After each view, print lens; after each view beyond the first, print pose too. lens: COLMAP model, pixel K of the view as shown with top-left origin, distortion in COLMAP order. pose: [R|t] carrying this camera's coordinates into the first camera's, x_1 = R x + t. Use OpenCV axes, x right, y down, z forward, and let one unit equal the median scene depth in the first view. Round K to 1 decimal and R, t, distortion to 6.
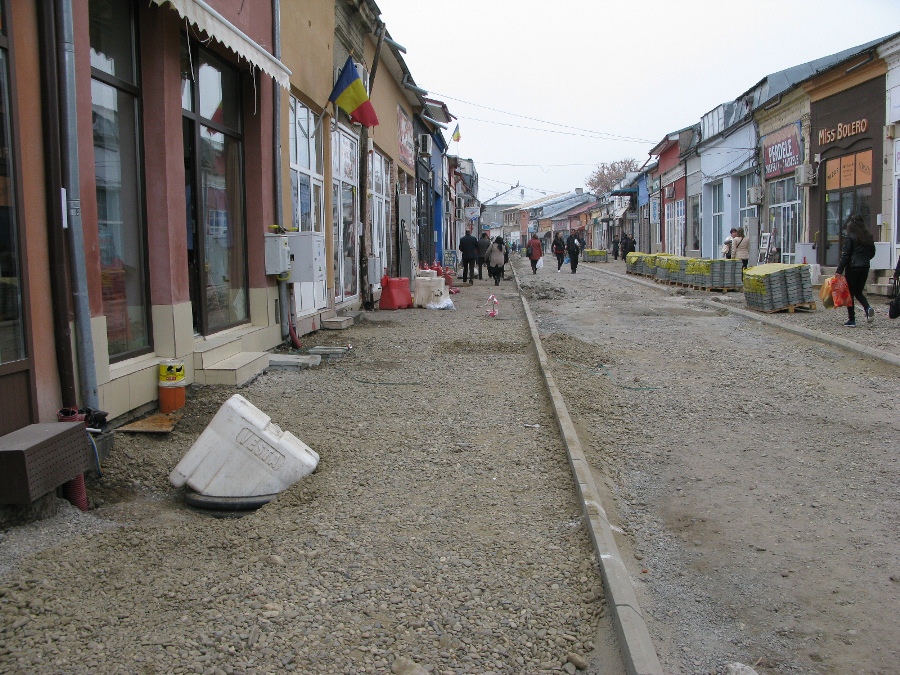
lens RADIAL K [[913.6, 0, 460.4], [0, 913.6, 353.8], [0, 0, 1]] dist [-0.214455, 0.259601]
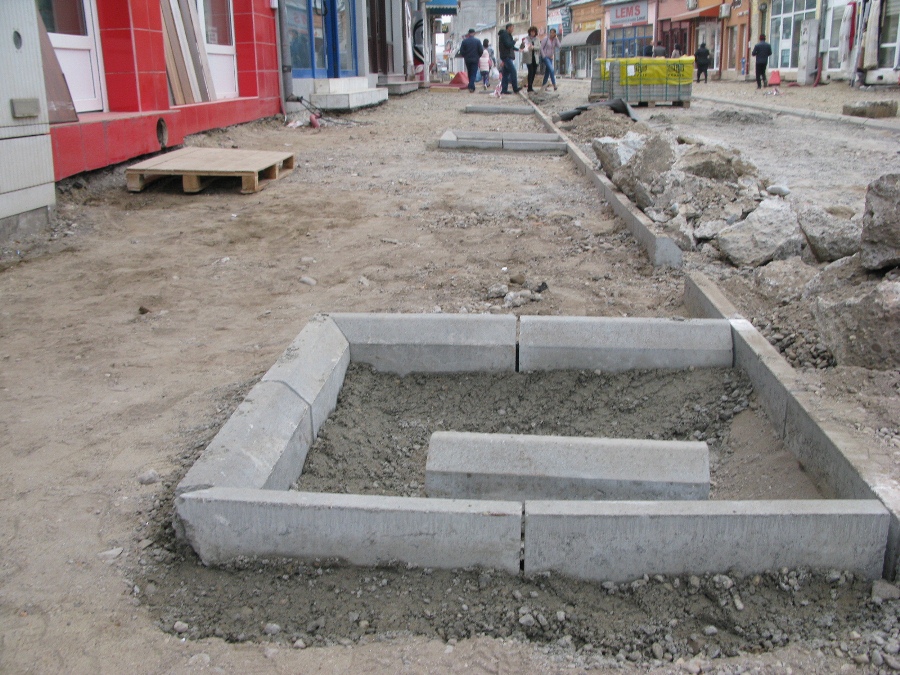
lens RADIAL K [[913.6, 0, 460.4], [0, 913.6, 353.8], [0, 0, 1]] dist [-0.214455, 0.259601]
pose [[0.999961, -0.003570, 0.008083, 0.137536], [0.001969, 0.981767, 0.190079, -0.337943], [-0.008614, -0.190056, 0.981736, 2.986347]]
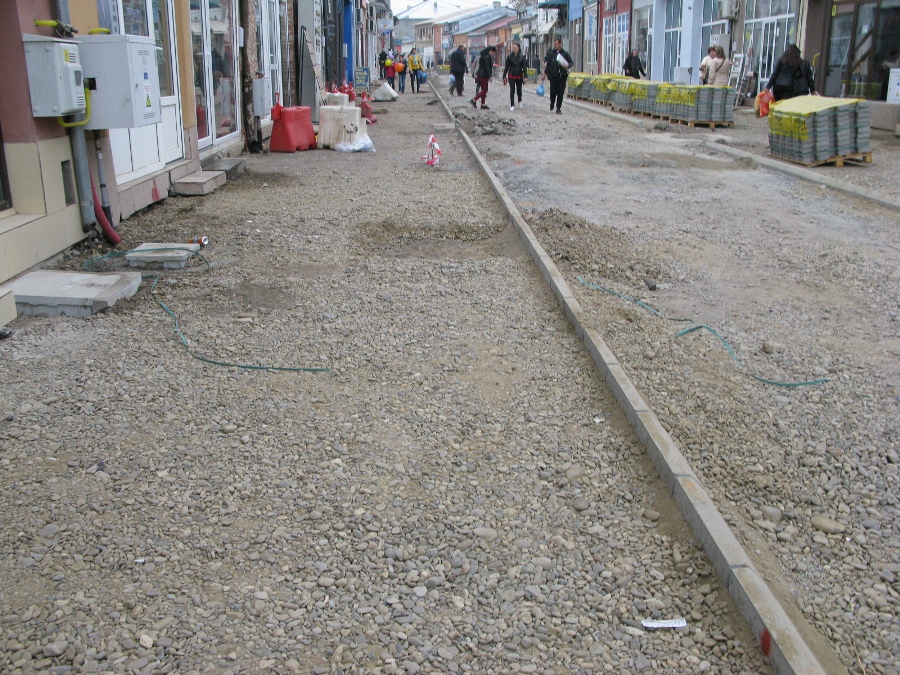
lens RADIAL K [[913.6, 0, 460.4], [0, 913.6, 353.8], [0, 0, 1]] dist [-0.214455, 0.259601]
pose [[0.995159, -0.013771, 0.097304, -0.007646], [-0.005490, 0.980796, 0.194961, -0.022740], [-0.098120, -0.194552, 0.975972, 0.192440]]
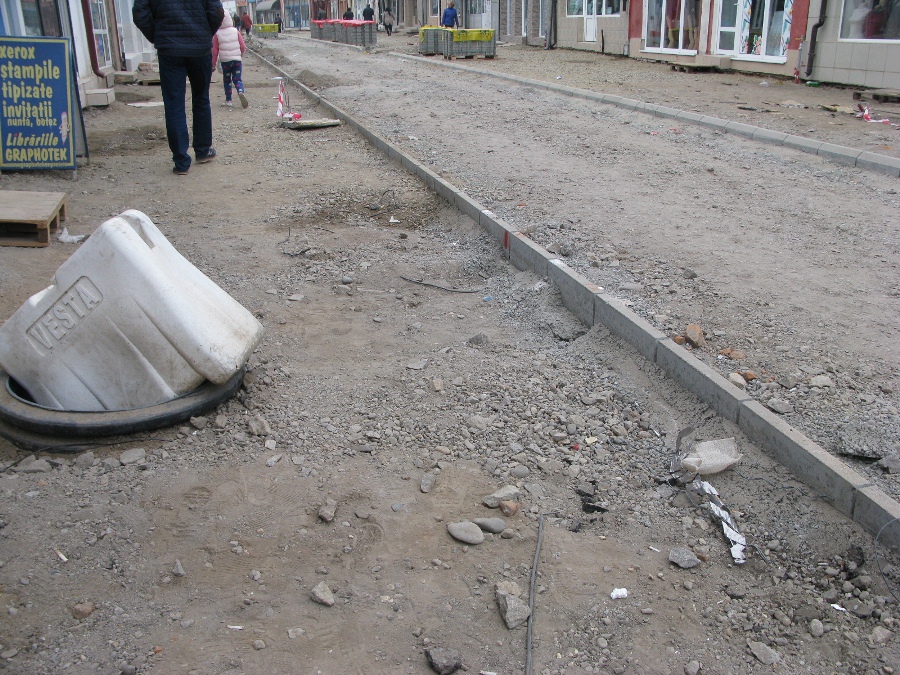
lens RADIAL K [[913.6, 0, 460.4], [0, 913.6, 353.8], [0, 0, 1]] dist [-0.214455, 0.259601]
pose [[0.952242, -0.094204, 0.290449, 0.026536], [0.022340, 0.970164, 0.241420, -0.156873], [-0.304526, -0.223401, 0.925935, 1.345939]]
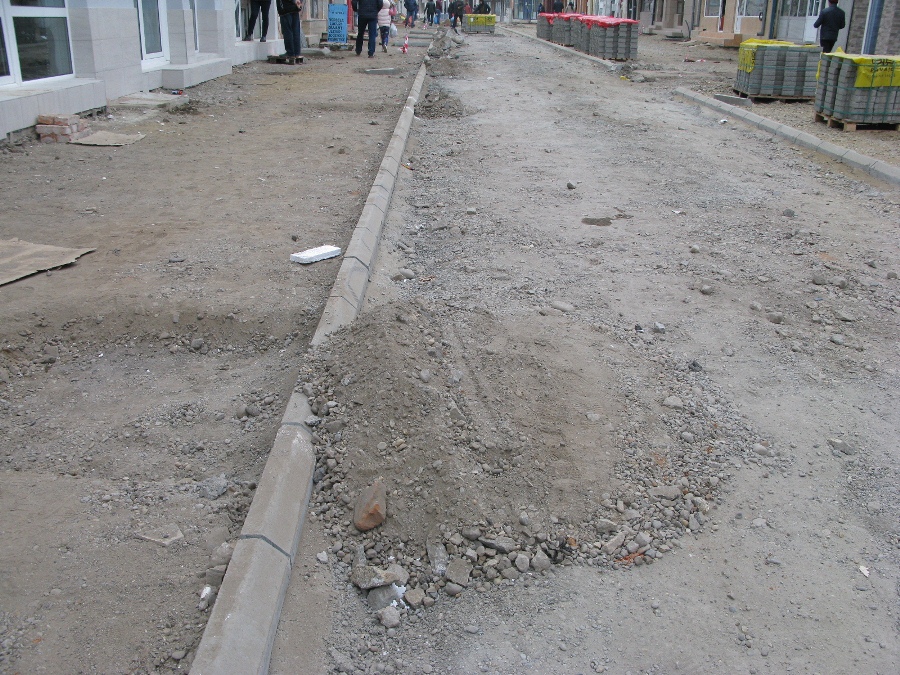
lens RADIAL K [[913.6, 0, 460.4], [0, 913.6, 353.8], [0, 0, 1]] dist [-0.214455, 0.259601]
pose [[0.997254, 0.012963, 0.072915, 0.126470], [-0.030785, 0.968027, 0.248950, -0.225692], [-0.067356, -0.250511, 0.965768, 1.905430]]
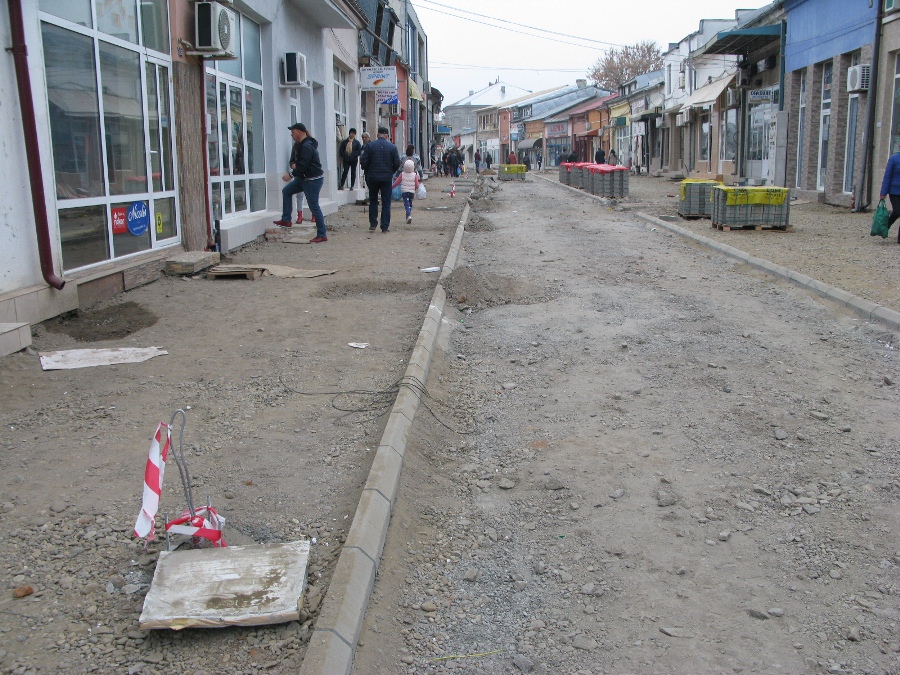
lens RADIAL K [[913.6, 0, 460.4], [0, 913.6, 353.8], [0, 0, 1]] dist [-0.214455, 0.259601]
pose [[0.999734, 0.003631, 0.022772, 0.116046], [-0.005810, 0.995326, 0.096399, -0.202640], [-0.022315, -0.096506, 0.995082, 1.641142]]
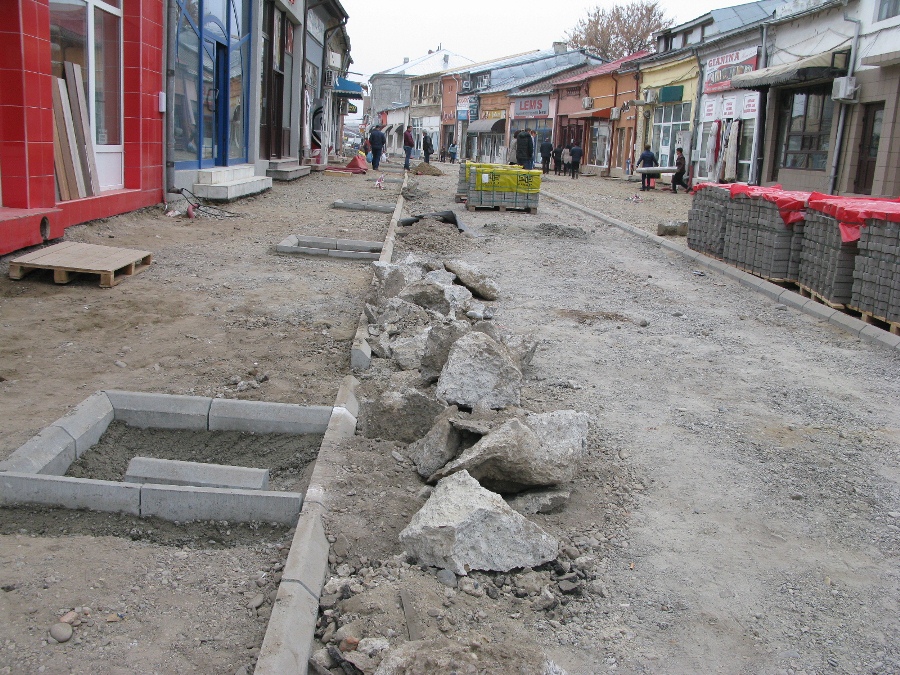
lens RADIAL K [[913.6, 0, 460.4], [0, 913.6, 353.8], [0, 0, 1]] dist [-0.214455, 0.259601]
pose [[0.992430, 0.054235, 0.110185, 0.168815], [-0.066301, 0.991832, 0.108968, -0.351747], [-0.103375, -0.115449, 0.987920, 2.919270]]
